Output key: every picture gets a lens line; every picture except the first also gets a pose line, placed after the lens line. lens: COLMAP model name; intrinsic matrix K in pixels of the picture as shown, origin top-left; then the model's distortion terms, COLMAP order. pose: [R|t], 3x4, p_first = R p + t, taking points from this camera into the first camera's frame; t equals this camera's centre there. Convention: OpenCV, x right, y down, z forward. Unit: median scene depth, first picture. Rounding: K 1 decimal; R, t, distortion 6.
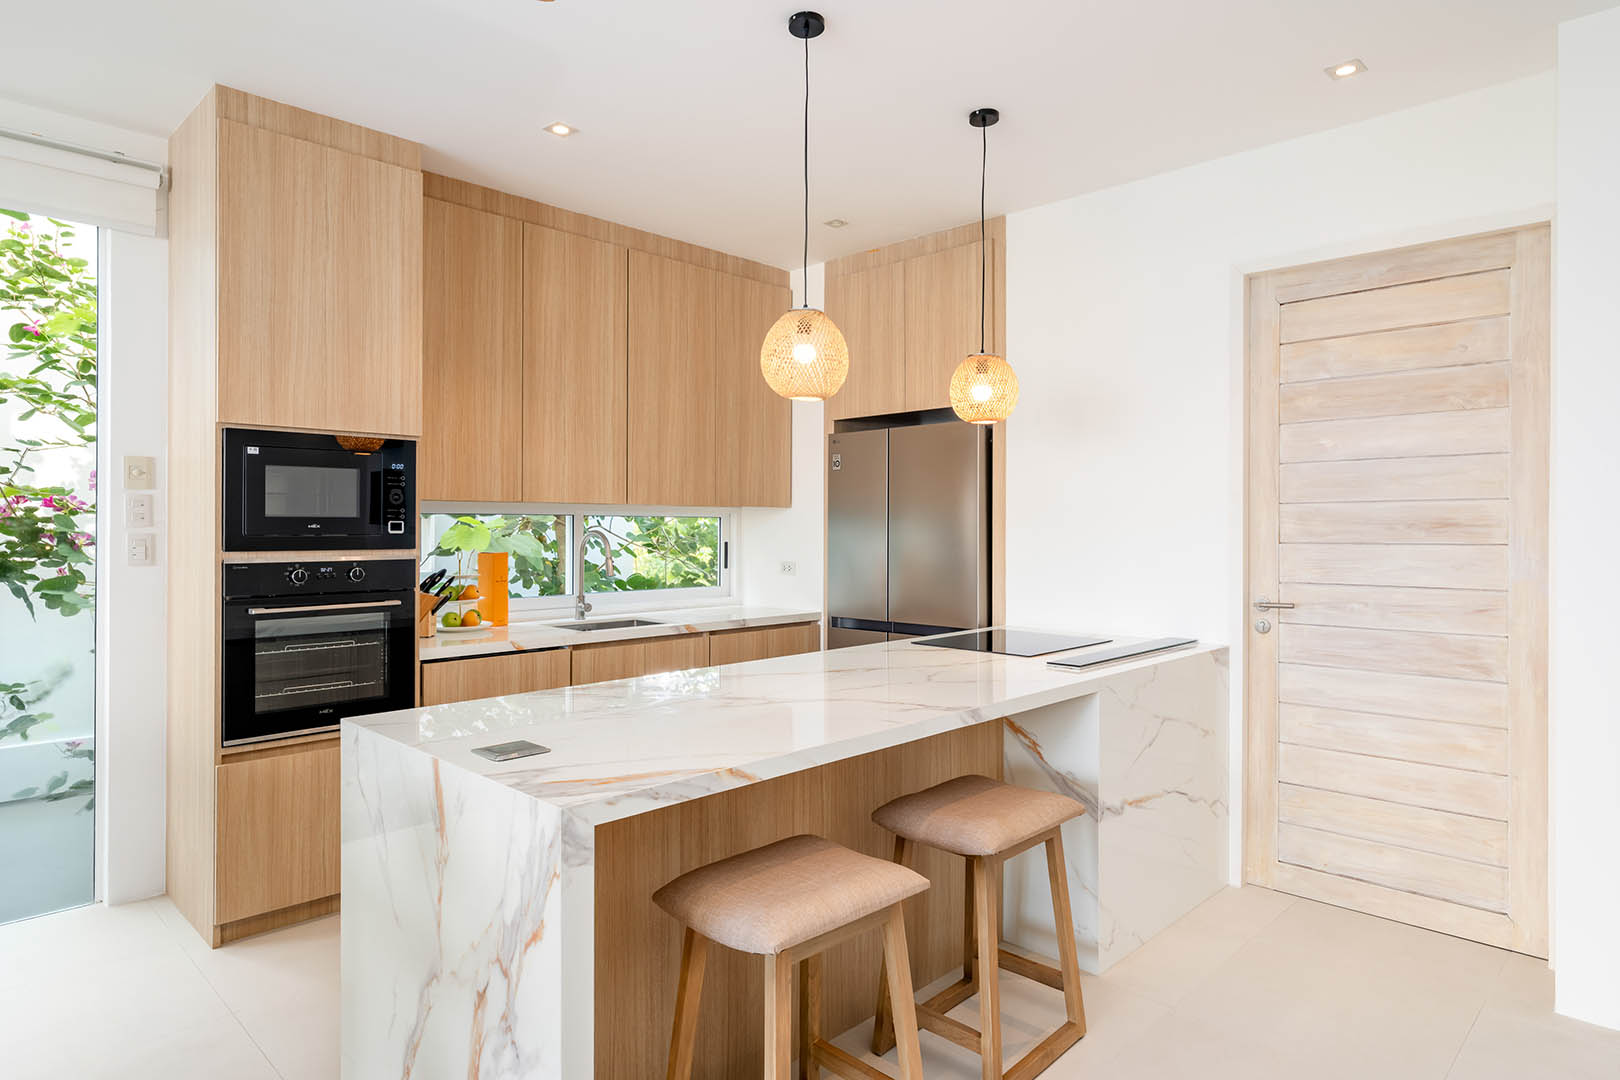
lens RADIAL K [[930.4, 0, 813.6], [0, 930.4, 525.3], [0, 0, 1]] dist [-0.001050, -0.000378]
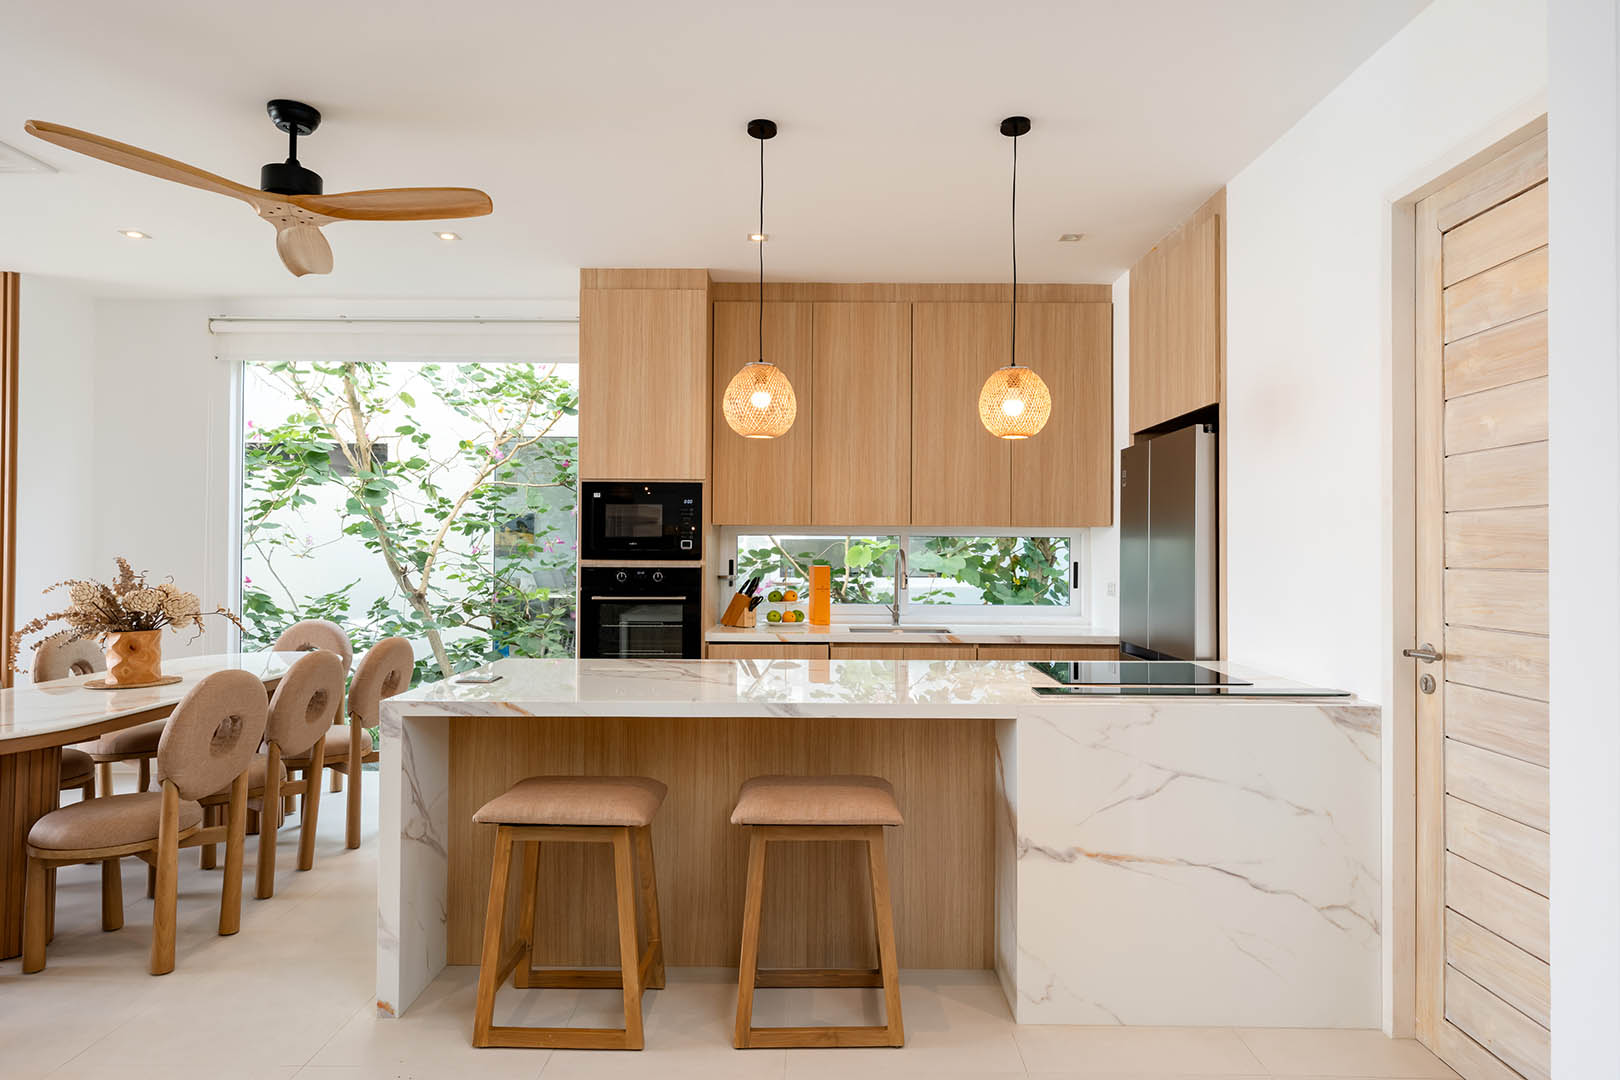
lens RADIAL K [[923.6, 0, 816.3], [0, 923.6, 532.5], [0, 0, 1]] dist [0.000234, 0.000032]
pose [[0.692382, -0.009020, -0.721475, 0.696569], [-0.003291, 0.999872, -0.015659, 0.004854], [0.721524, 0.013217, 0.692263, 0.170652]]
